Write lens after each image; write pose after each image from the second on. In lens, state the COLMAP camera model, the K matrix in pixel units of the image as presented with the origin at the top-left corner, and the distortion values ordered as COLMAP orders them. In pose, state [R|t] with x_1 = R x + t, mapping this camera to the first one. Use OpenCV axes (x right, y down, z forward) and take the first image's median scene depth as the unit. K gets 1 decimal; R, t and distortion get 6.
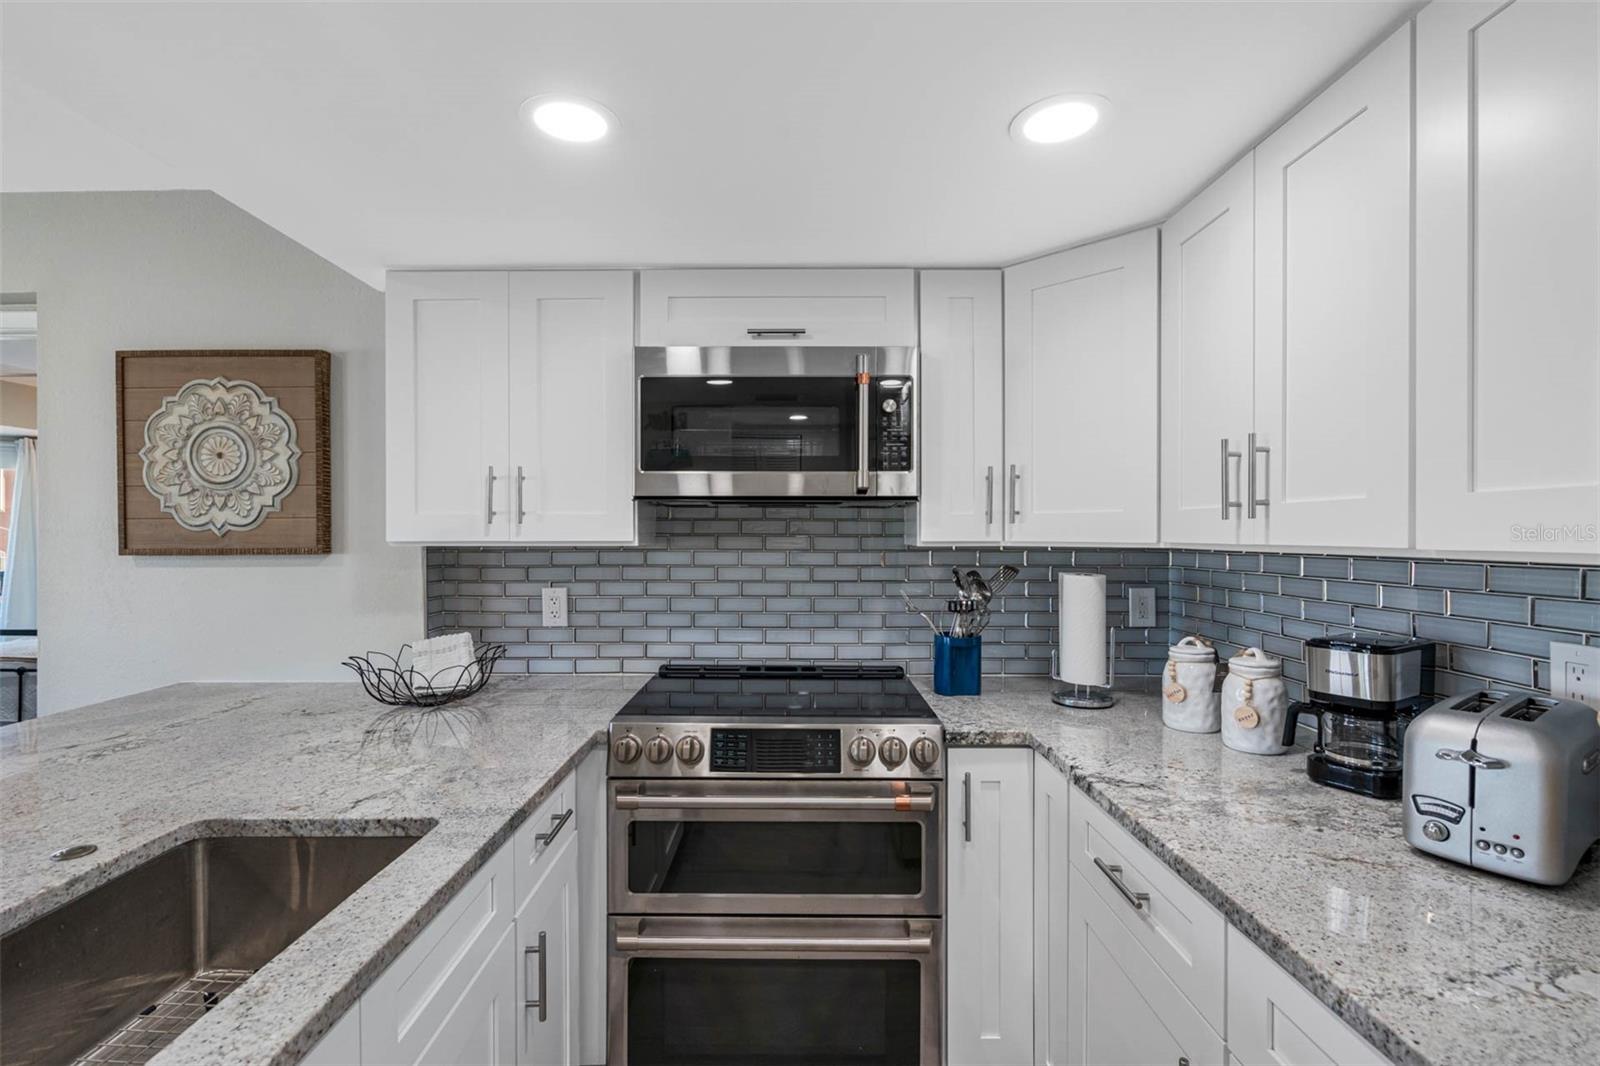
lens RADIAL K [[729.8, 0, 800.3], [0, 729.8, 537.7], [0, 0, 1]] dist [-0.005199, 0.002191]
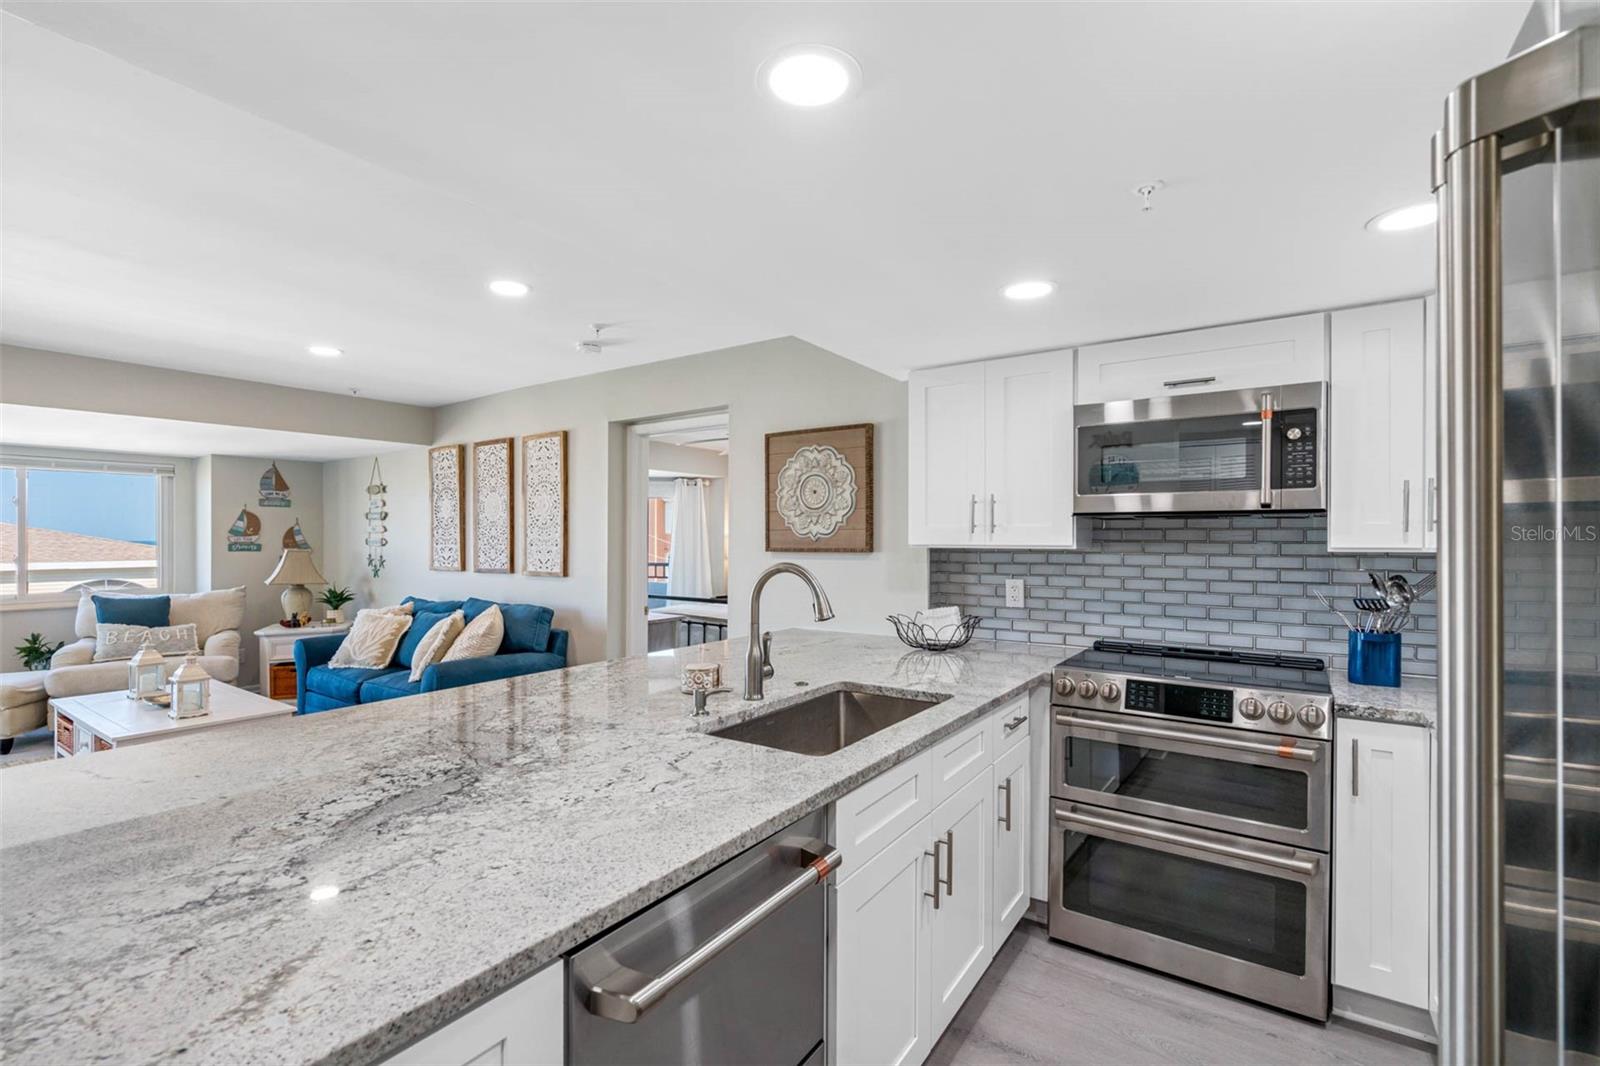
lens RADIAL K [[729.8, 0, 793.4], [0, 729.8, 541.0], [0, 0, 1]] dist [-0.005199, 0.002191]
pose [[0.817626, 0.003940, -0.575737, 0.133388], [-0.006691, 0.999974, -0.002659, 0.003376], [0.575711, 0.006026, 0.817631, -0.429292]]
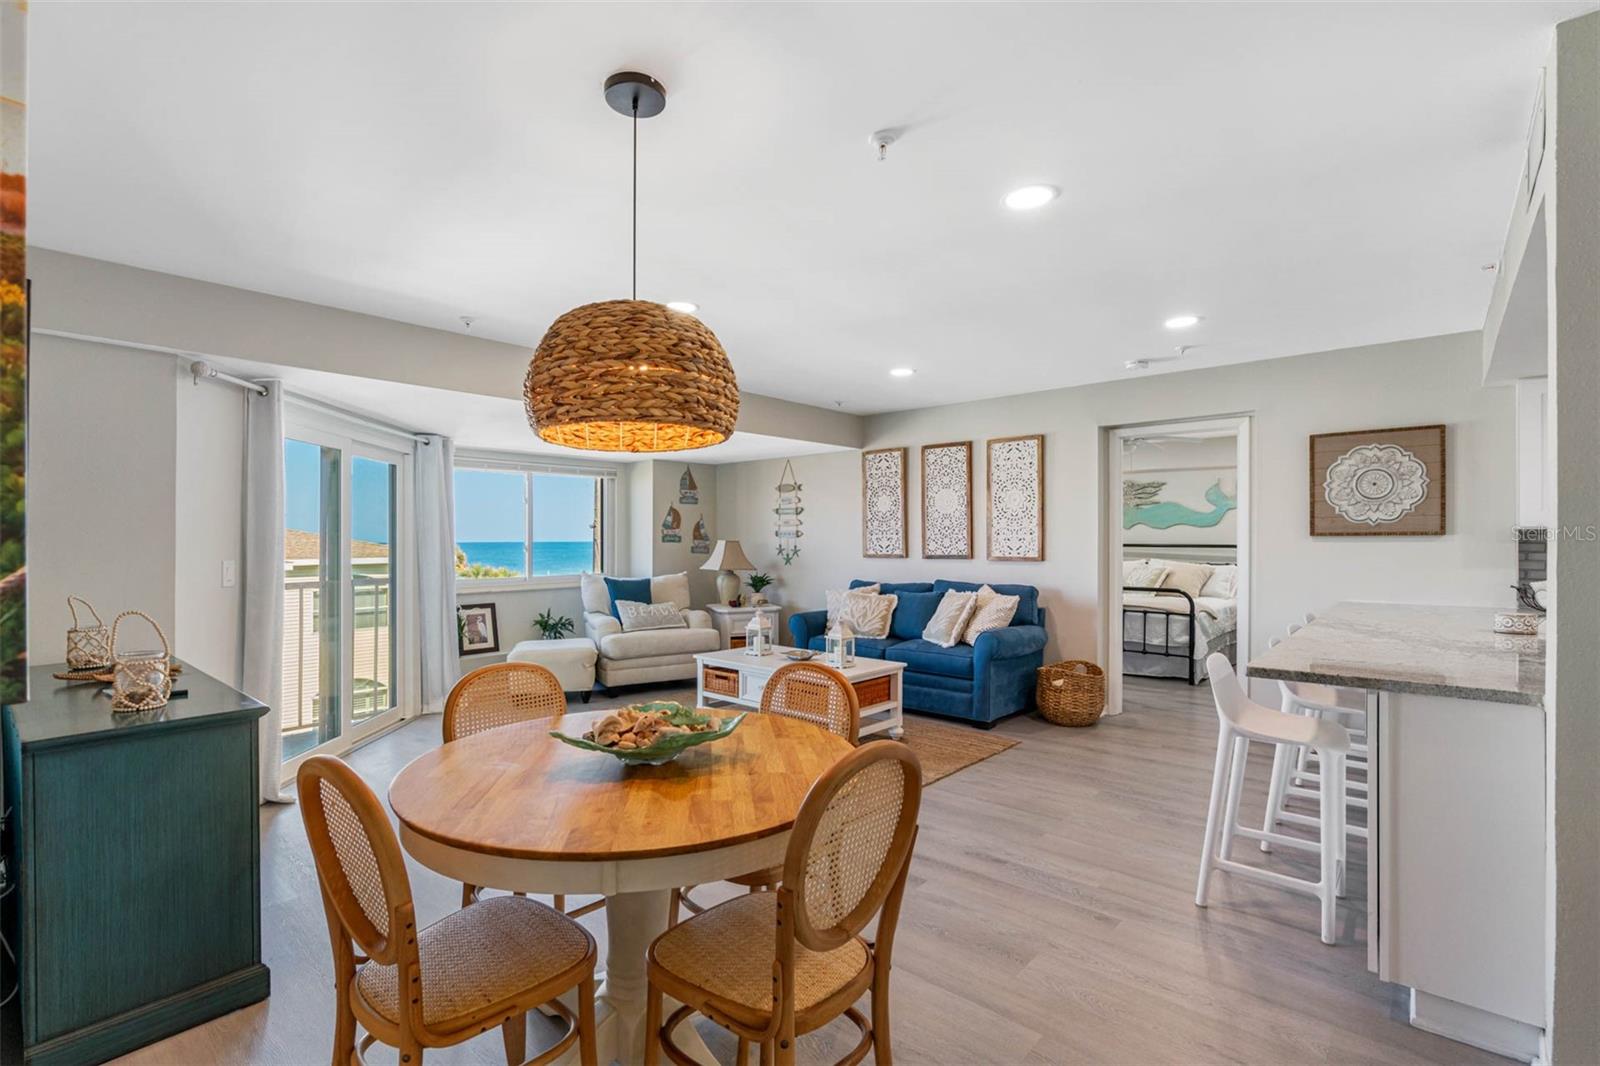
lens RADIAL K [[729.8, 0, 799.2], [0, 729.8, 541.9], [0, 0, 1]] dist [-0.005199, 0.002191]
pose [[0.753690, 0.003434, -0.657221, -0.754001], [-0.004685, 0.999989, -0.000147, 0.053702], [0.657214, 0.003190, 0.753698, -1.633319]]
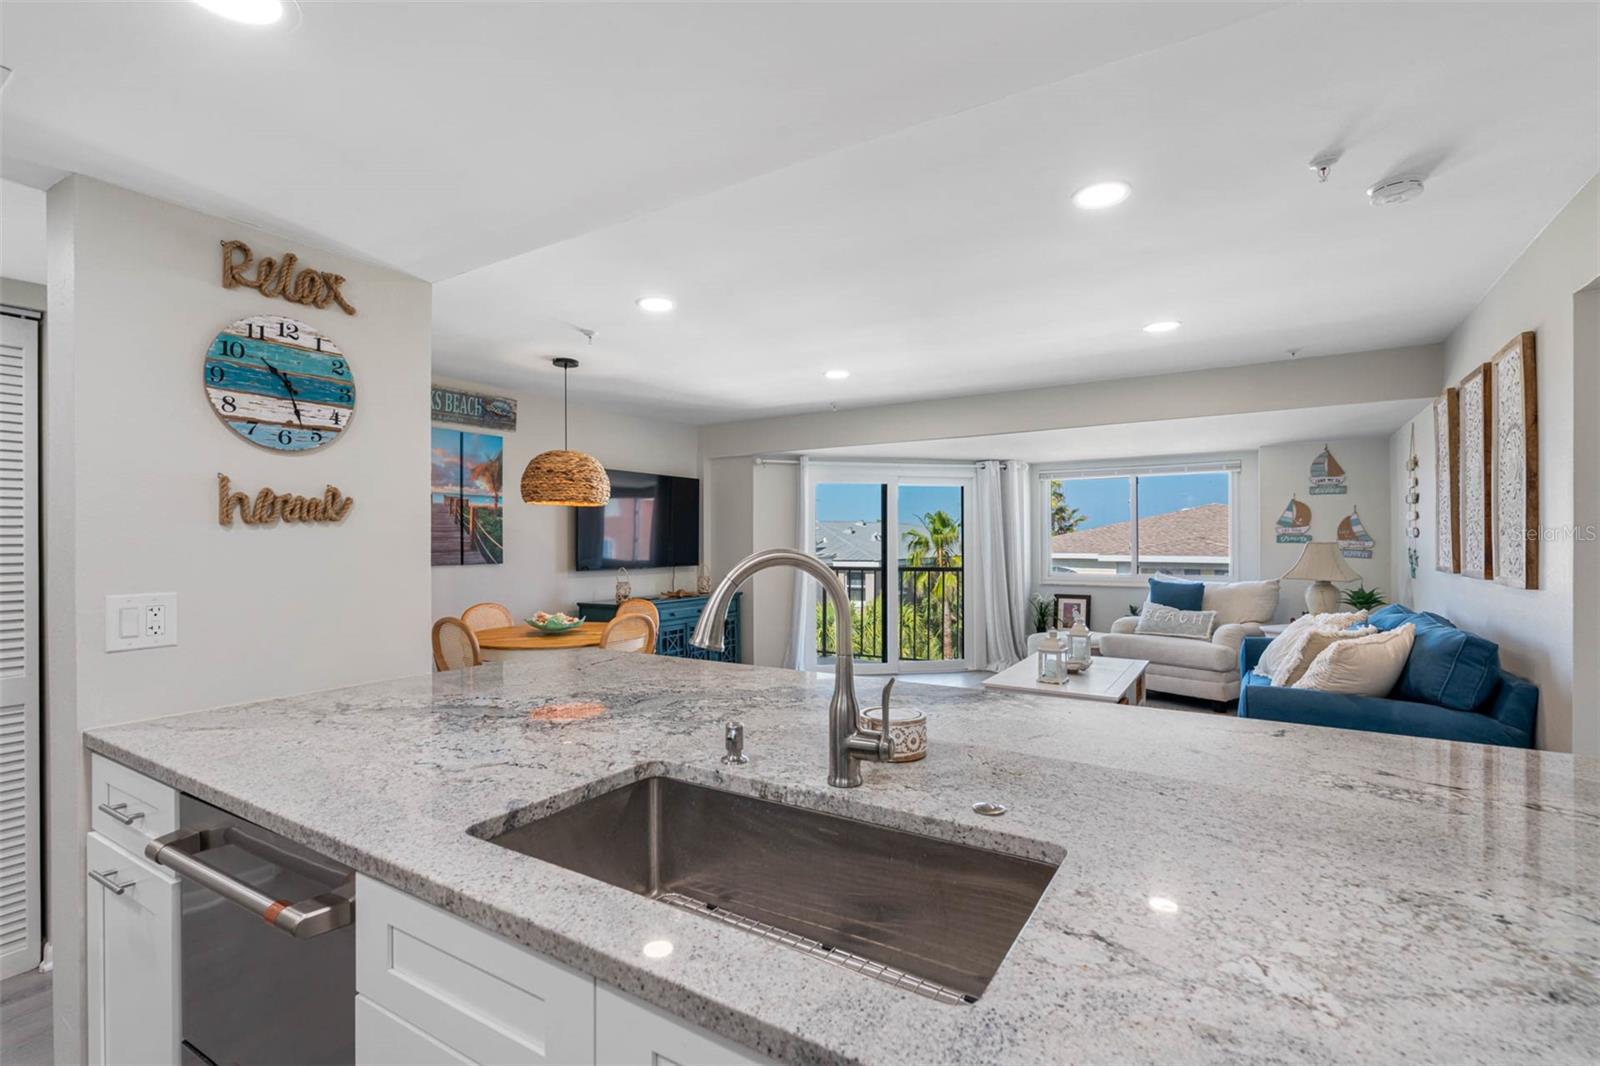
lens RADIAL K [[729.8, 0, 787.0], [0, 729.8, 533.0], [0, 0, 1]] dist [-0.005199, 0.002191]
pose [[-0.539688, -0.000976, -0.841864, 0.023309], [-0.002963, 0.999995, 0.000741, 0.018405], [0.841860, 0.002895, -0.539689, 0.695822]]
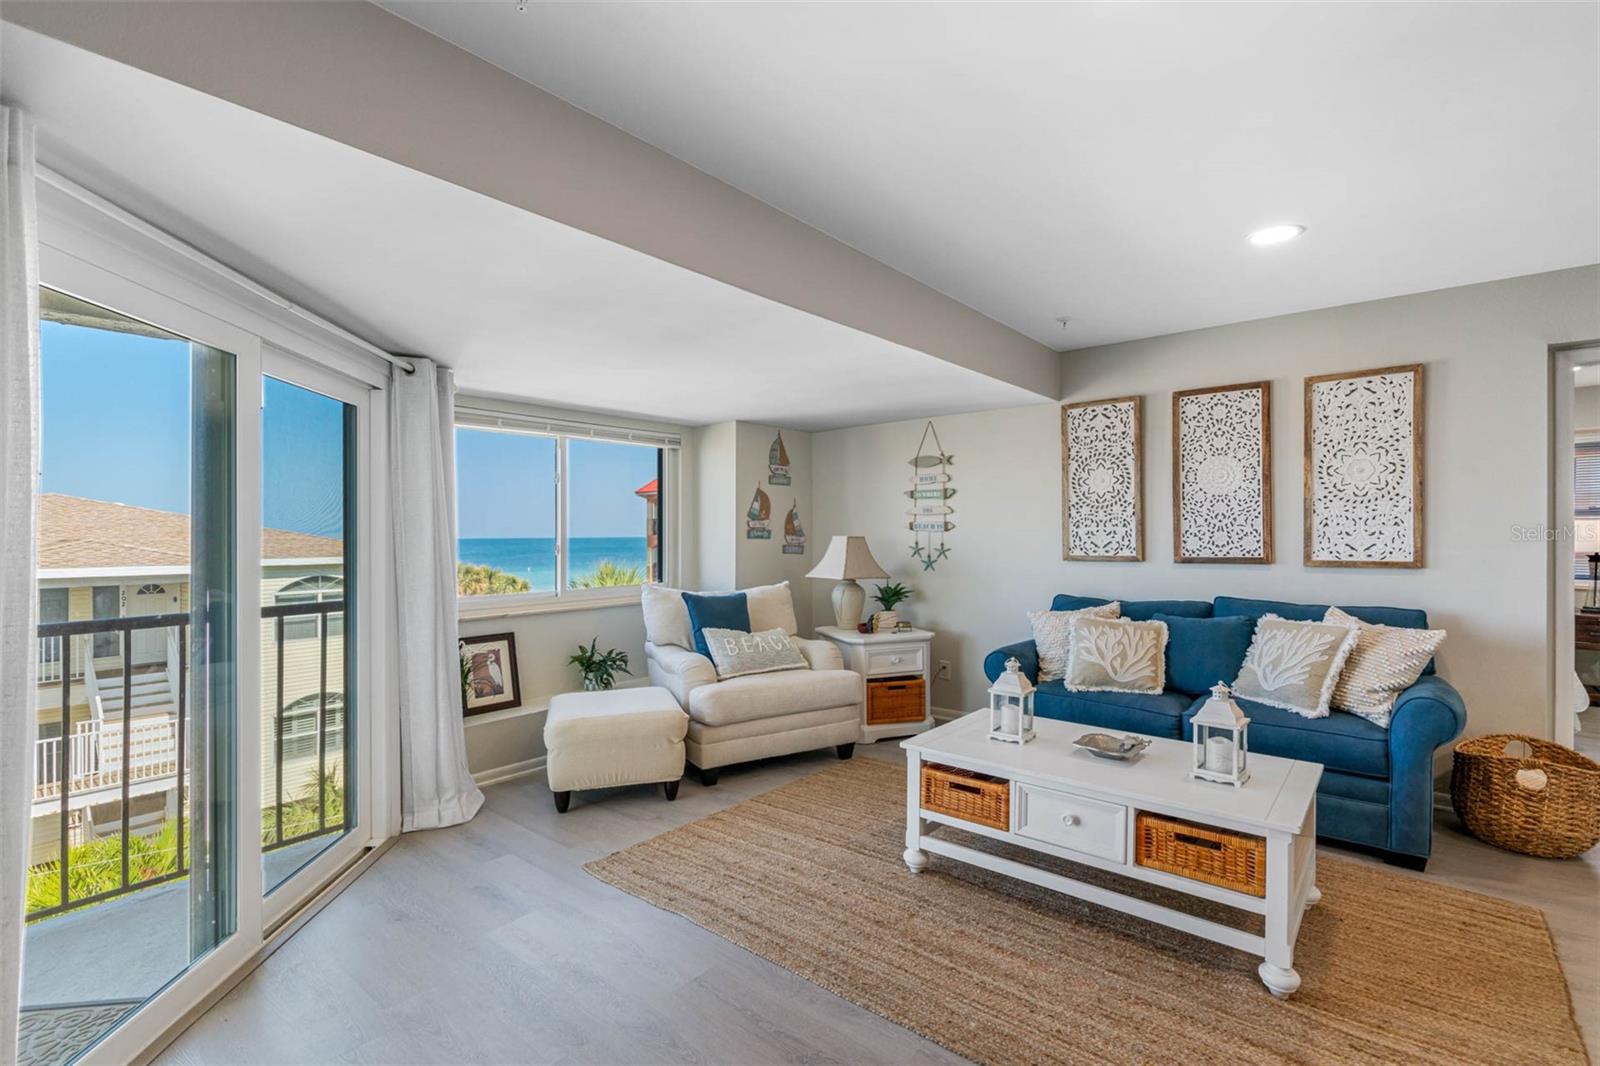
lens RADIAL K [[729.8, 0, 803.2], [0, 729.8, 537.8], [0, 0, 1]] dist [-0.005199, 0.002191]
pose [[0.773709, 0.002296, -0.633537, -1.948191], [-0.002375, 0.999997, 0.000724, 0.052007], [0.633537, 0.000945, 0.773712, -1.171586]]
